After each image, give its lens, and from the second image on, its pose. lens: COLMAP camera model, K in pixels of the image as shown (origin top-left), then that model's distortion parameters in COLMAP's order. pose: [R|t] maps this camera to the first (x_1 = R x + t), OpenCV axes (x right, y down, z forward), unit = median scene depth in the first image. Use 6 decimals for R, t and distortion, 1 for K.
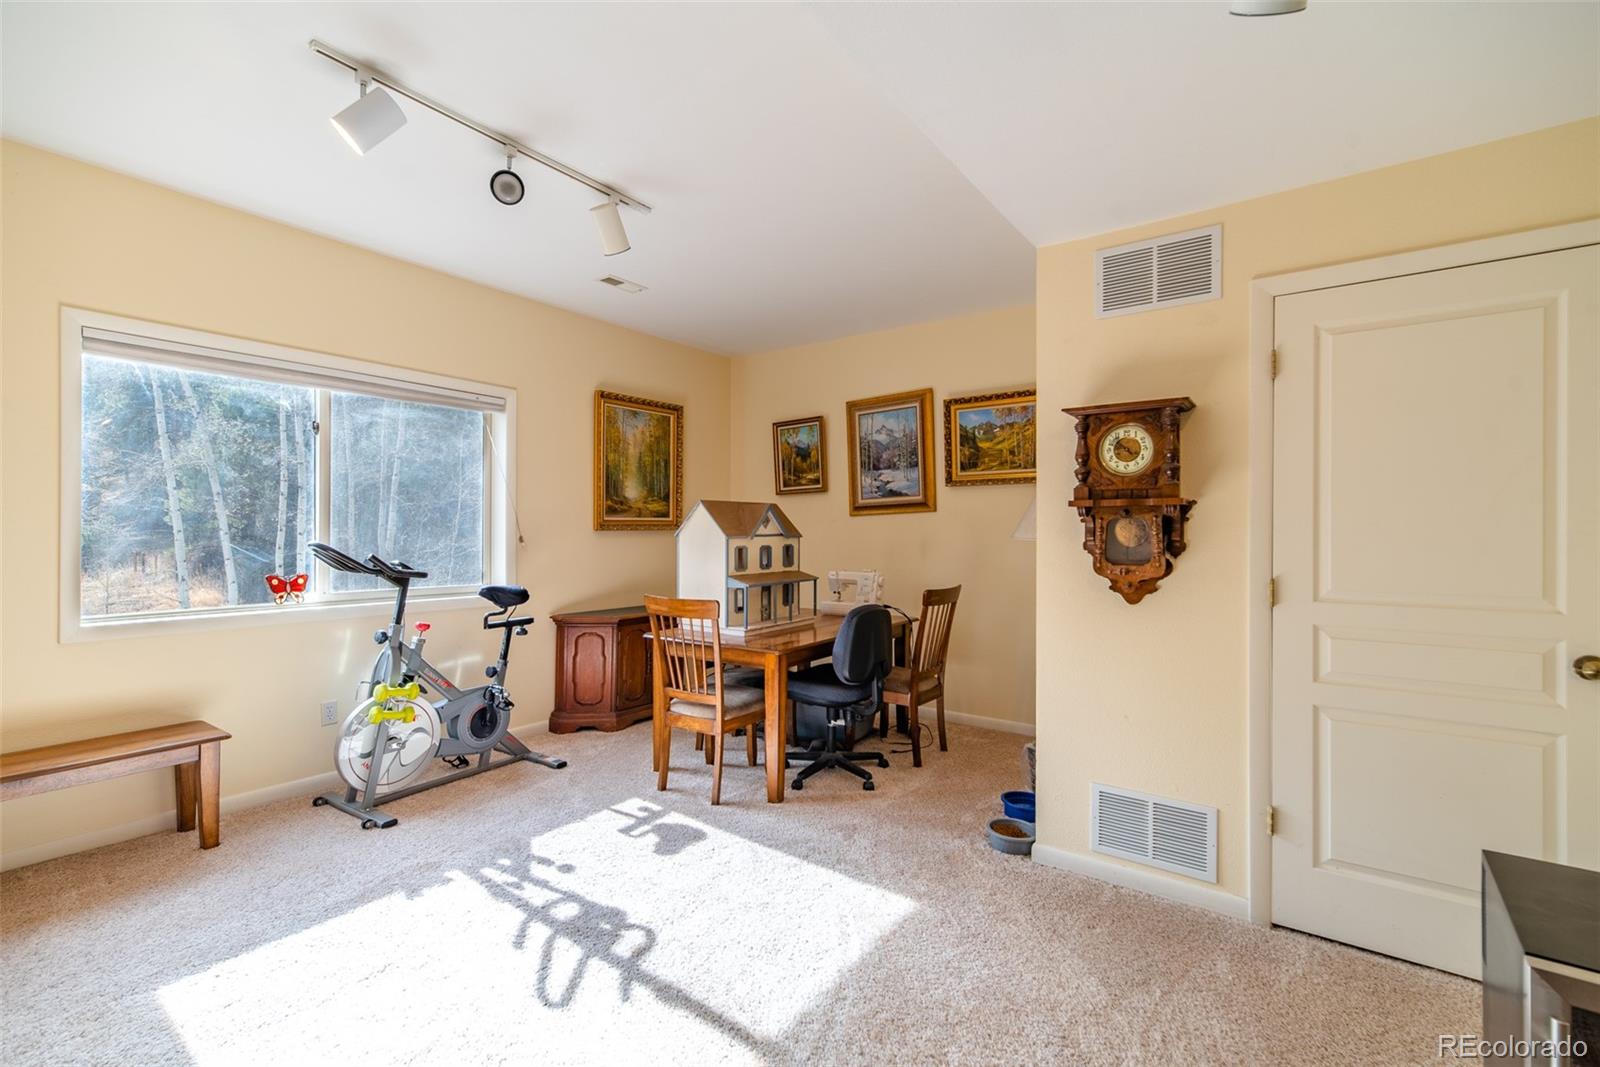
lens RADIAL K [[721.4, 0, 822.8], [0, 721.4, 523.1], [0, 0, 1]] dist [-0.000476, 0.000179]
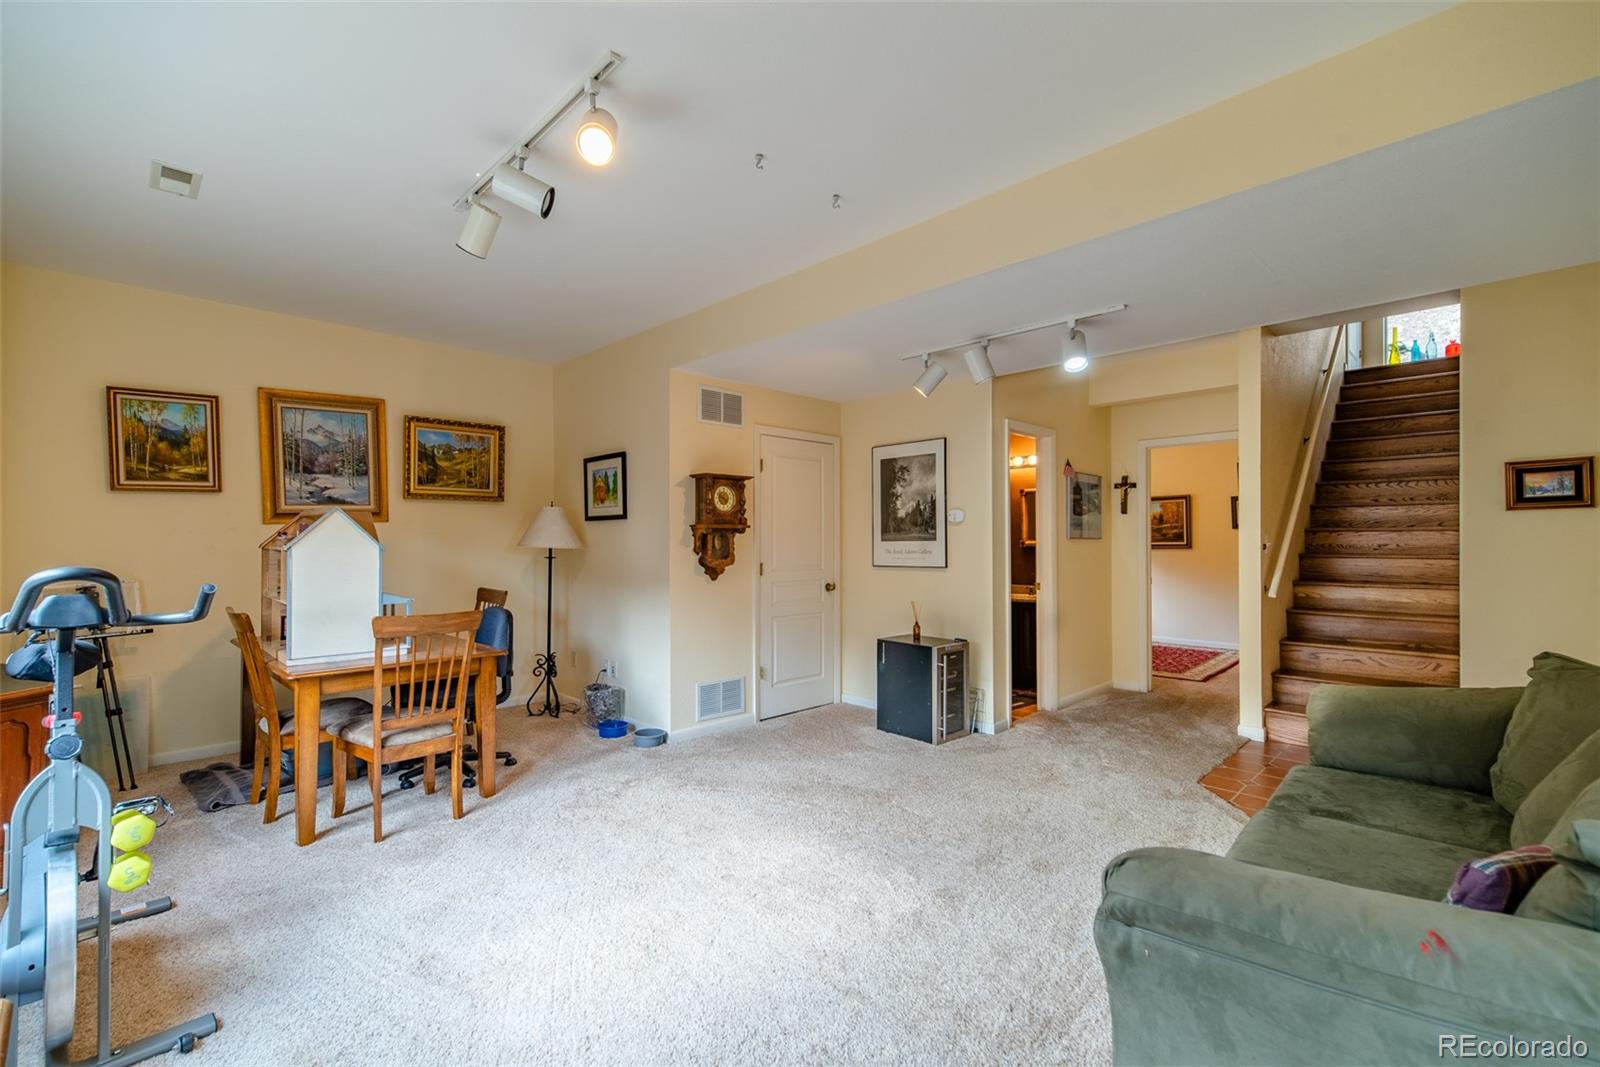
lens RADIAL K [[694.7, 0, 800.0], [0, 694.7, 533.5], [0, 0, 1]] dist [0.007268, 0.000436]
pose [[0.170940, 0.006435, 0.985261, -0.731247], [-0.012230, 0.999915, -0.004409, -0.002313], [-0.985206, -0.011296, 0.171004, 0.265989]]
